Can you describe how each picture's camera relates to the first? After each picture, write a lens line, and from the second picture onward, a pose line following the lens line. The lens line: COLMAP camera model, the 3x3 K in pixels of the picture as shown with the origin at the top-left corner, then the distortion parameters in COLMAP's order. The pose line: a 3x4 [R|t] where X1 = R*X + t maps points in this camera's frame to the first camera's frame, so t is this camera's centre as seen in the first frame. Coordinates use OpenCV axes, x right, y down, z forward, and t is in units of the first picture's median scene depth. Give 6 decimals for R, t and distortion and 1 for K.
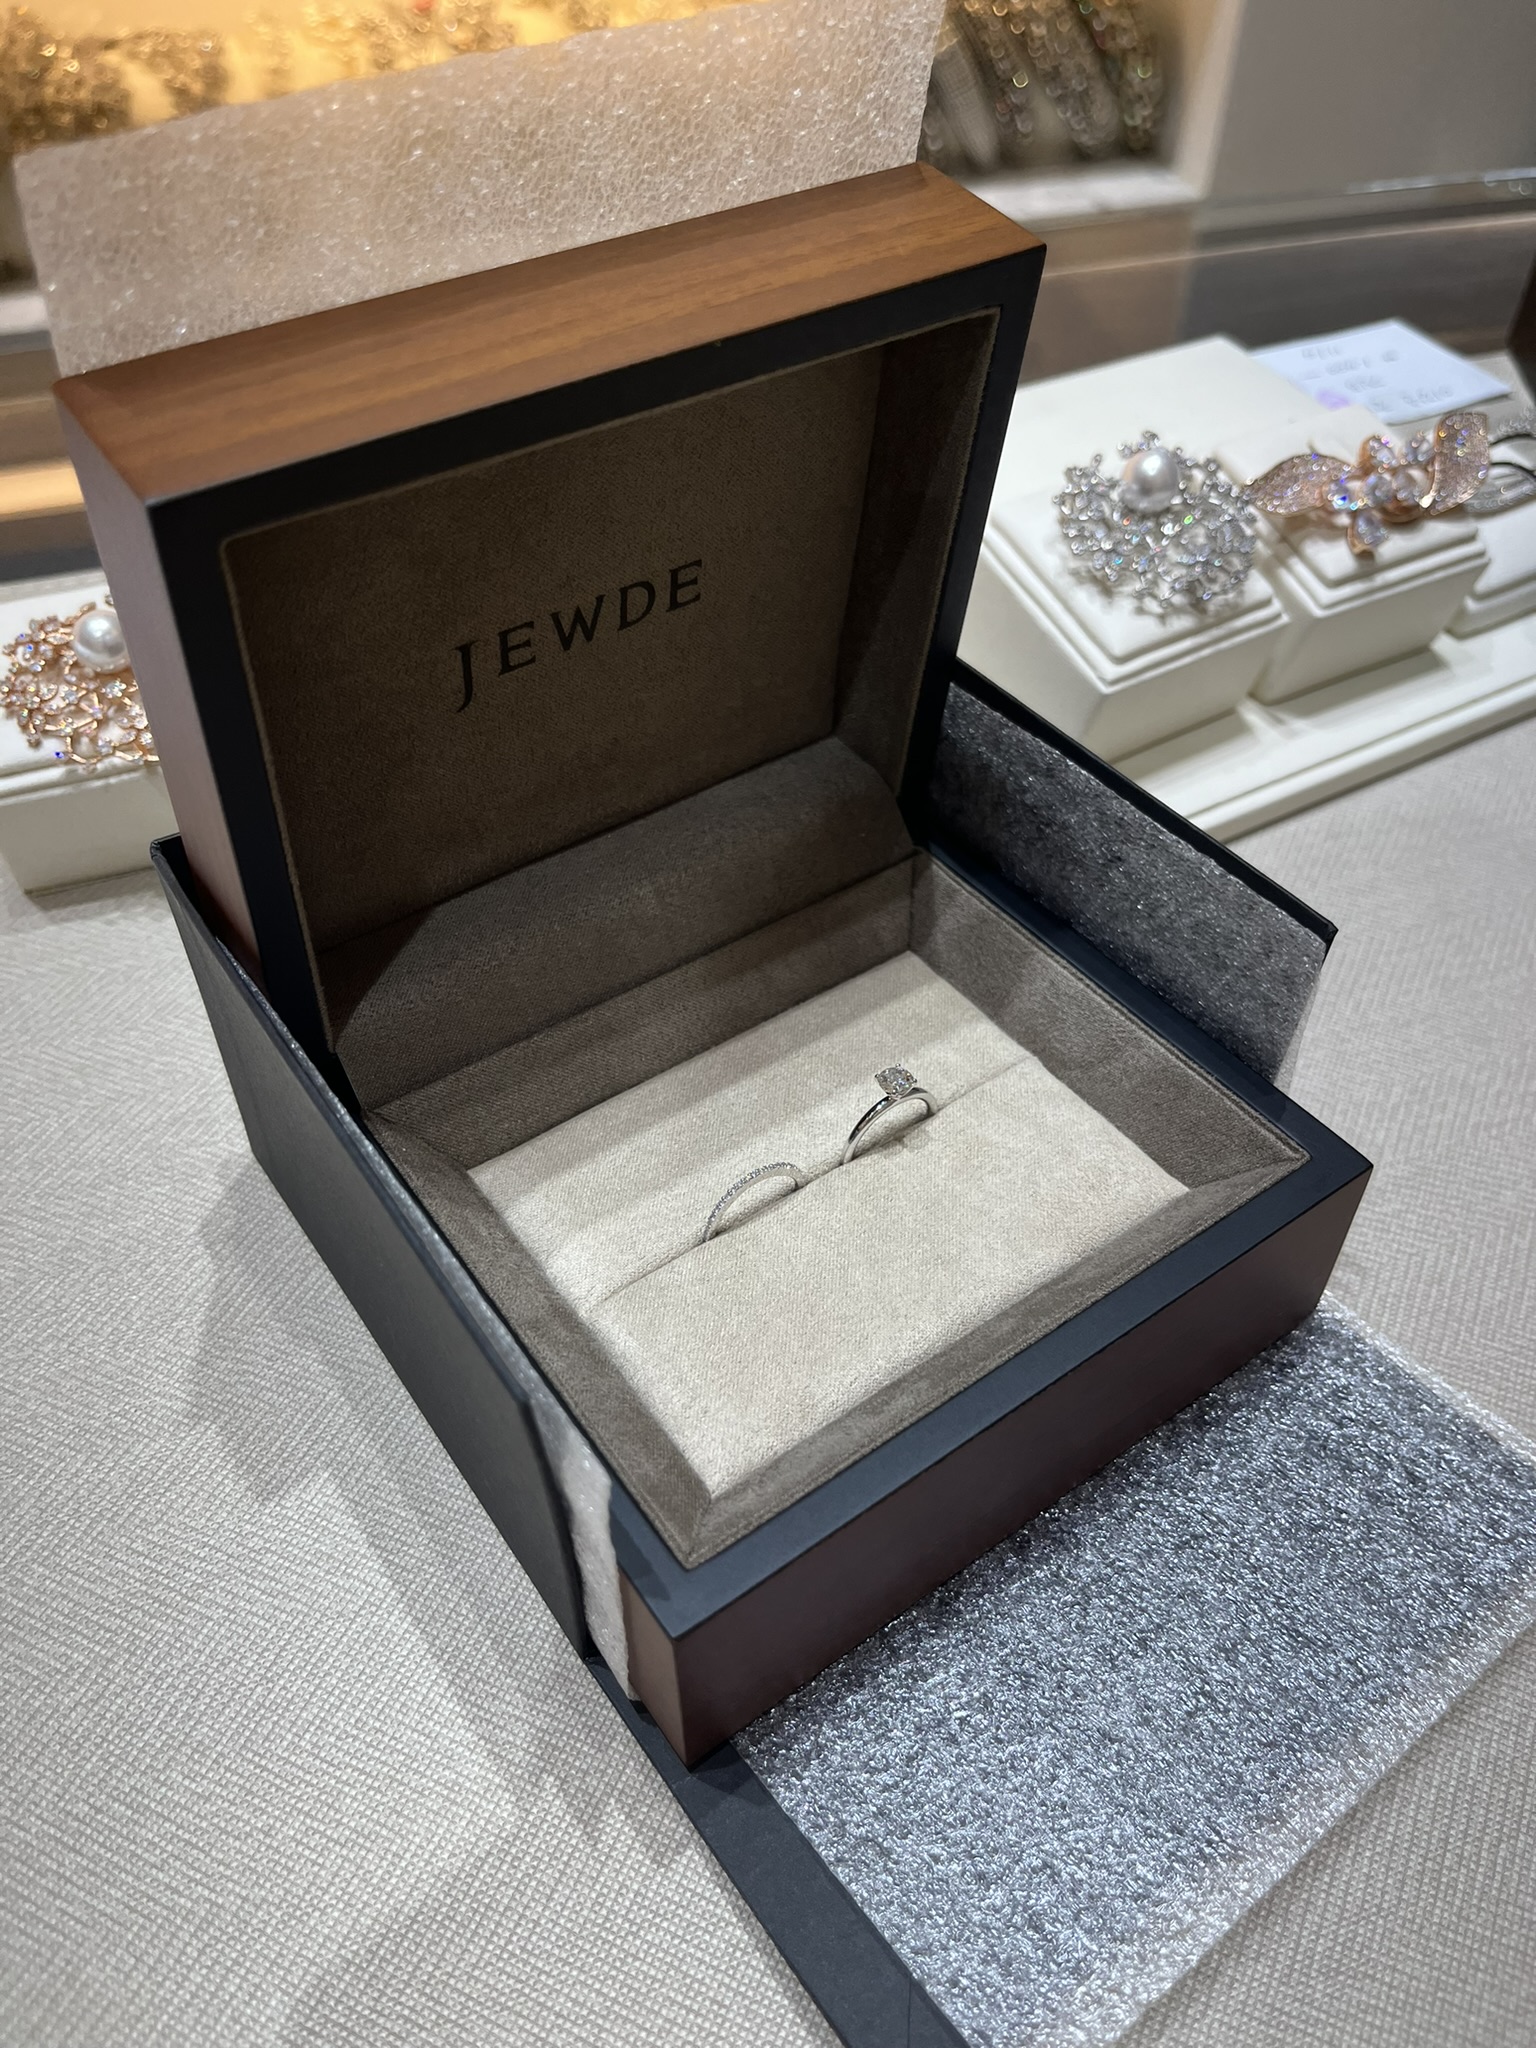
lens RADIAL K [[1662.7, 0, 764.8], [0, 1662.7, 1022.7], [0, 0, 1]] dist [-0.032400, -0.006667]
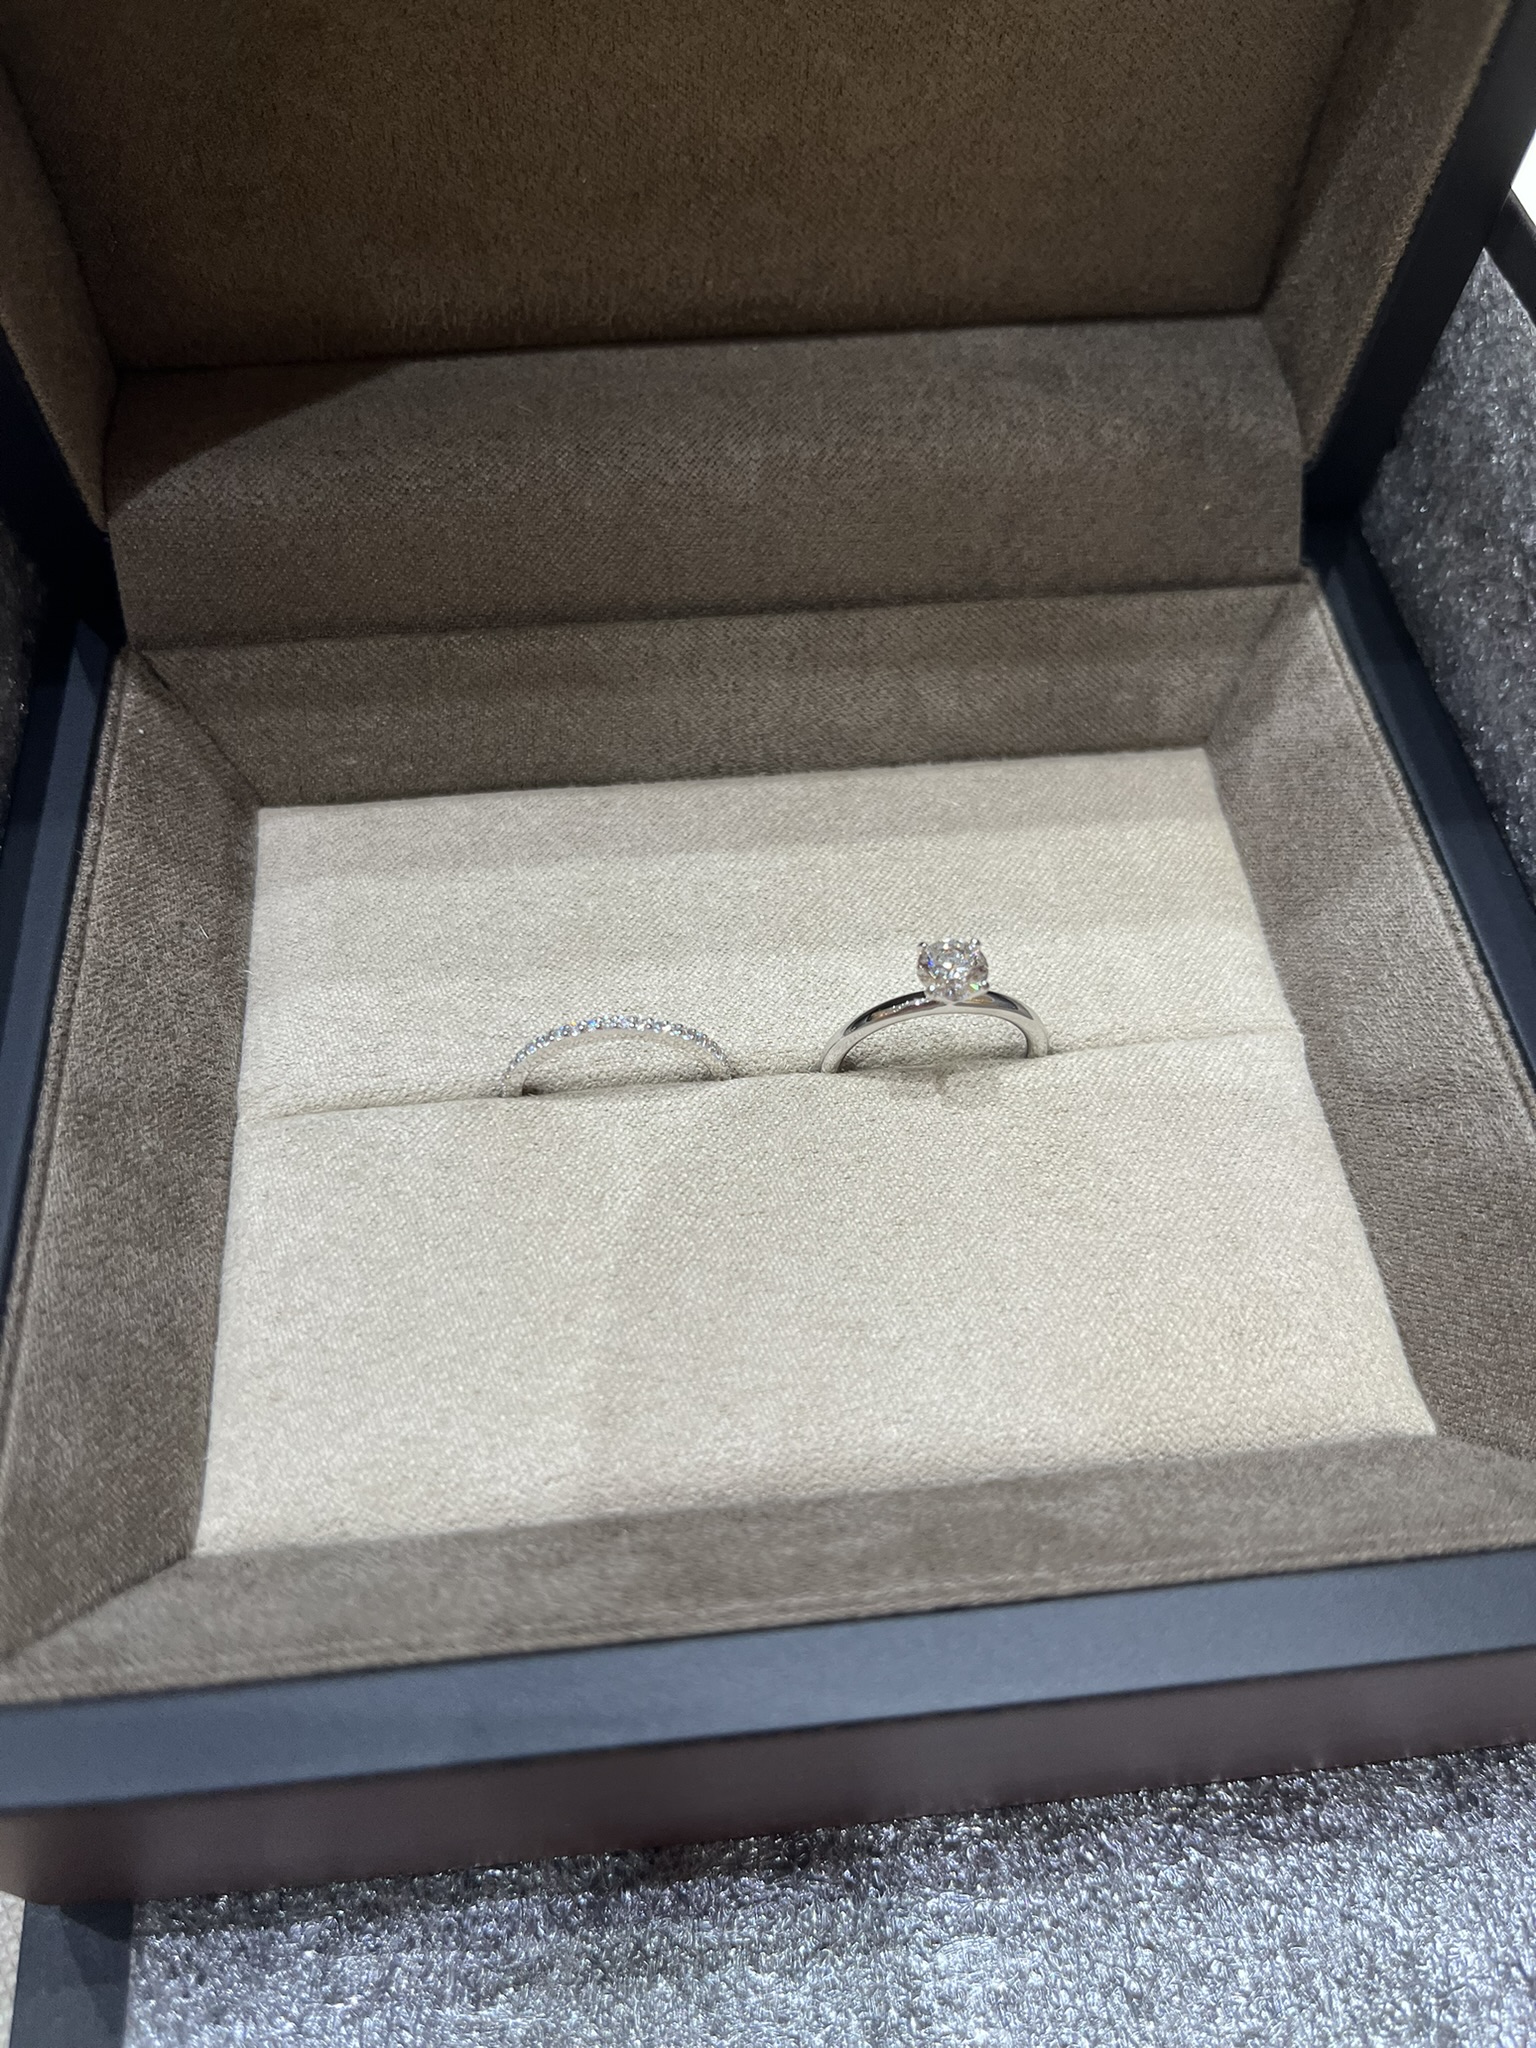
lens RADIAL K [[1662.7, 0, 771.1], [0, 1662.7, 1029.6], [0, 0, 1]] dist [-0.032400, -0.006667]
pose [[0.867680, 0.420825, -0.264645, 0.164320], [-0.359041, 0.898691, 0.251882, -0.052299], [0.343832, -0.123534, 0.930870, 0.497326]]
